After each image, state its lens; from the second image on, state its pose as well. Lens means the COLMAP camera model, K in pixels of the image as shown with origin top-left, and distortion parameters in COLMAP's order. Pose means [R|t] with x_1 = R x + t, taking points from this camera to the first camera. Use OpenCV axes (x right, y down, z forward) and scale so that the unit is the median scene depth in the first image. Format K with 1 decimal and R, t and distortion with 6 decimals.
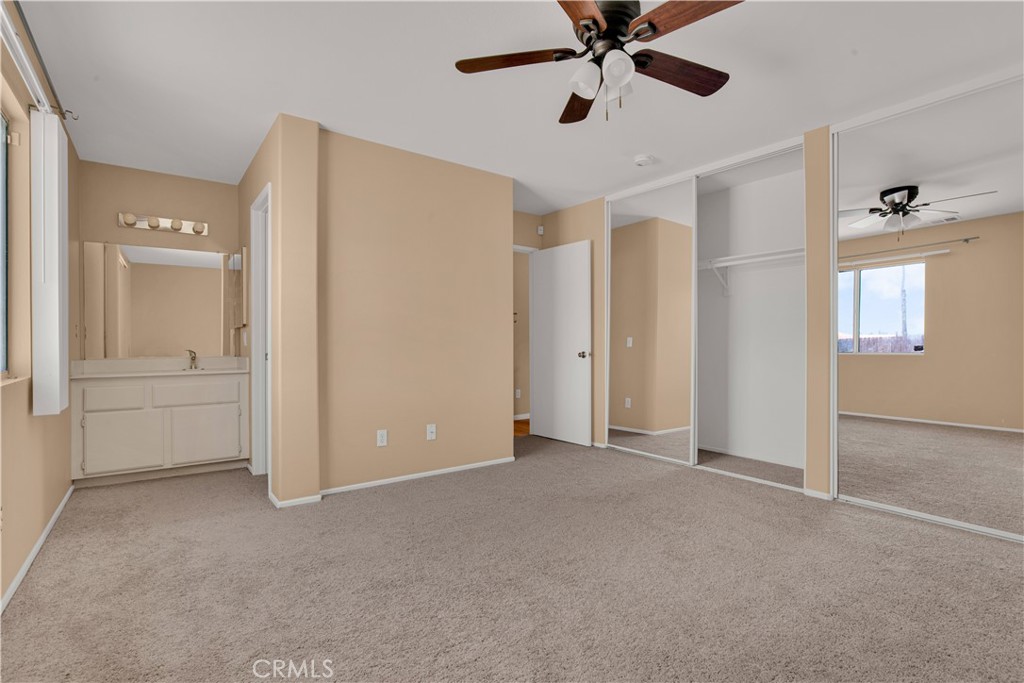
lens RADIAL K [[483.9, 0, 512.0], [0, 483.9, 341.5], [0, 0, 1]] dist [-0.023861, -0.000088]
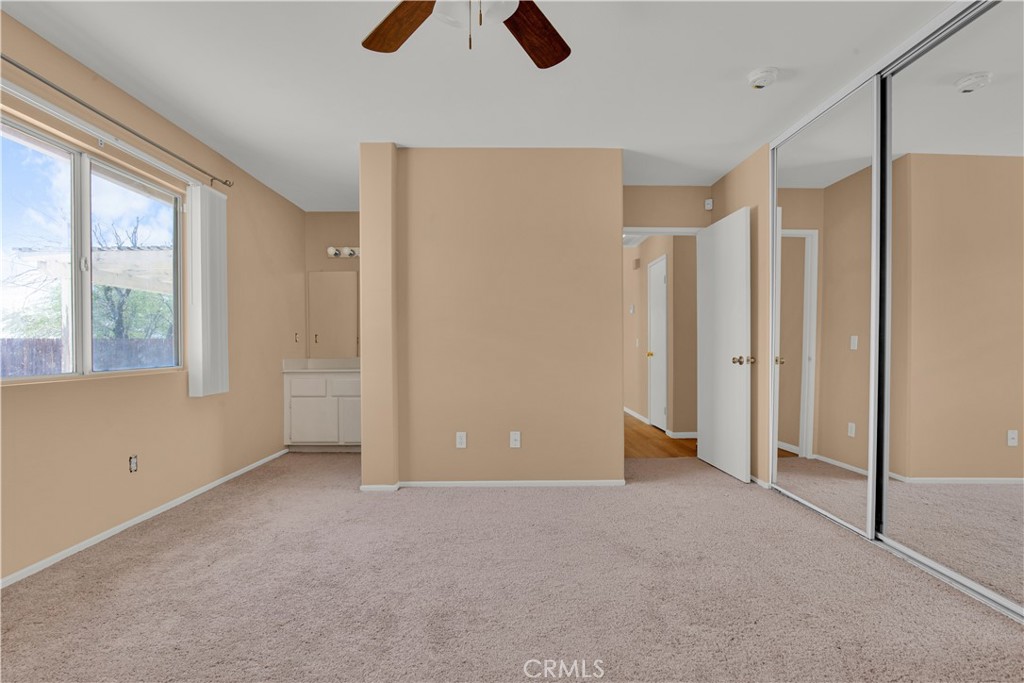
lens RADIAL K [[478.5, 0, 510.7], [0, 478.5, 345.9], [0, 0, 1]] dist [-0.016464, 0.000240]
pose [[0.808176, -0.002184, -0.588936, 0.396390], [0.004211, 0.999989, 0.002070, 0.002197], [0.588925, -0.004153, 0.808177, 0.251204]]
